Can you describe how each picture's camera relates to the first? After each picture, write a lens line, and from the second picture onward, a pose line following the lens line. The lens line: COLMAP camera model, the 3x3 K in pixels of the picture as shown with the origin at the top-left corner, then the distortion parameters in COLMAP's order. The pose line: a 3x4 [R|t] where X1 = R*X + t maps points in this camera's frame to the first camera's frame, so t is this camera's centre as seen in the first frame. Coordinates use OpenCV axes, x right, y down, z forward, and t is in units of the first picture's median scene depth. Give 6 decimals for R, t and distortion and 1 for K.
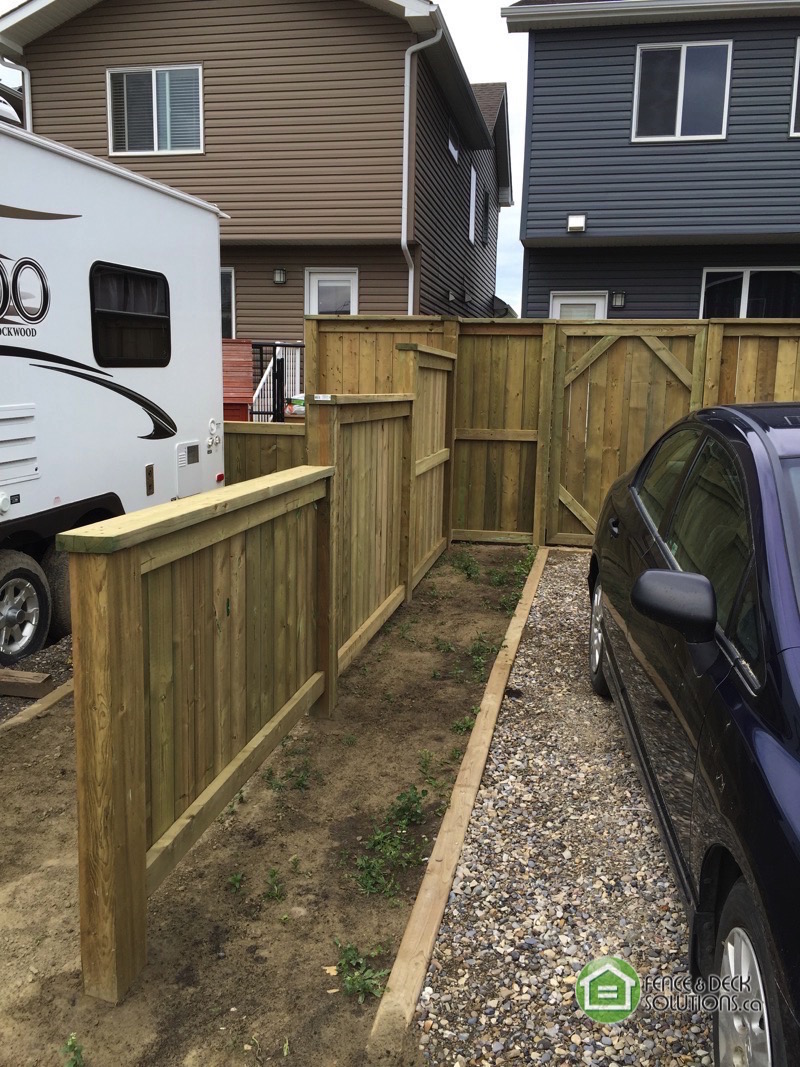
lens RADIAL K [[906.8, 0, 400.0], [0, 906.8, 533.5], [0, 0, 1]] dist [0.098637, -0.128407]
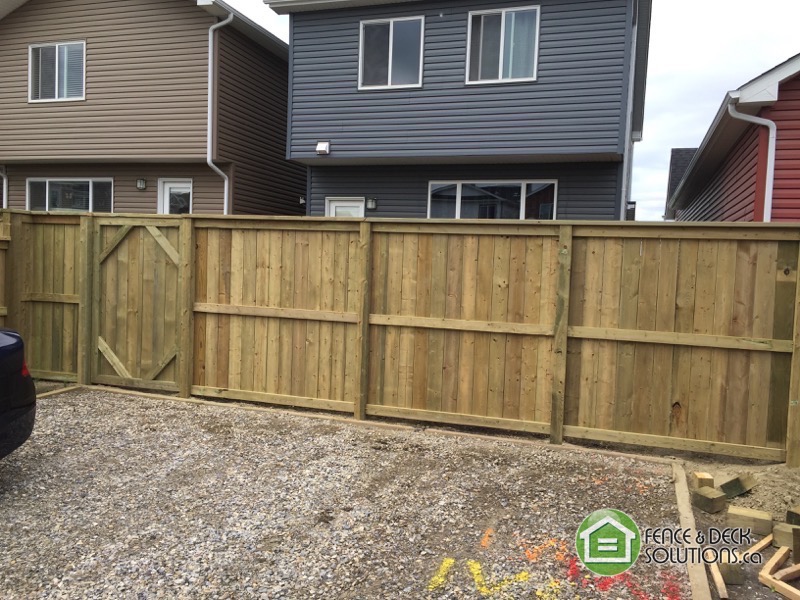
lens RADIAL K [[679.9, 0, 397.3], [0, 679.9, 300.4], [0, 0, 1]] dist [0.098637, -0.128407]
pose [[0.991704, 0.024467, -0.126190, 0.706442], [-0.038561, 0.993129, -0.110487, -0.013723], [0.122620, 0.114437, 0.985834, 0.079231]]
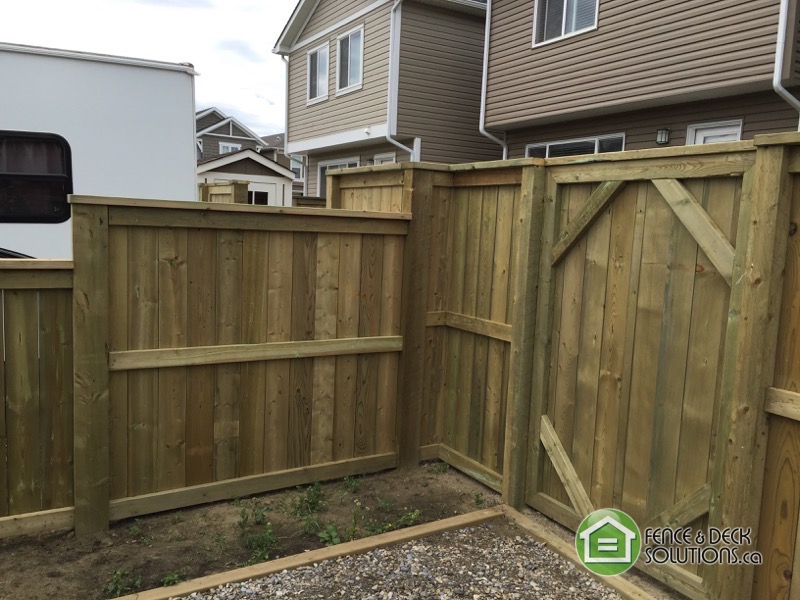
lens RADIAL K [[679.9, 0, 397.3], [0, 679.9, 300.4], [0, 0, 1]] dist [0.098637, -0.128407]
pose [[0.660147, 0.093712, -0.745268, 0.446872], [-0.148995, 0.988808, -0.007642, -0.112817], [0.736211, 0.116087, 0.666721, 0.591726]]
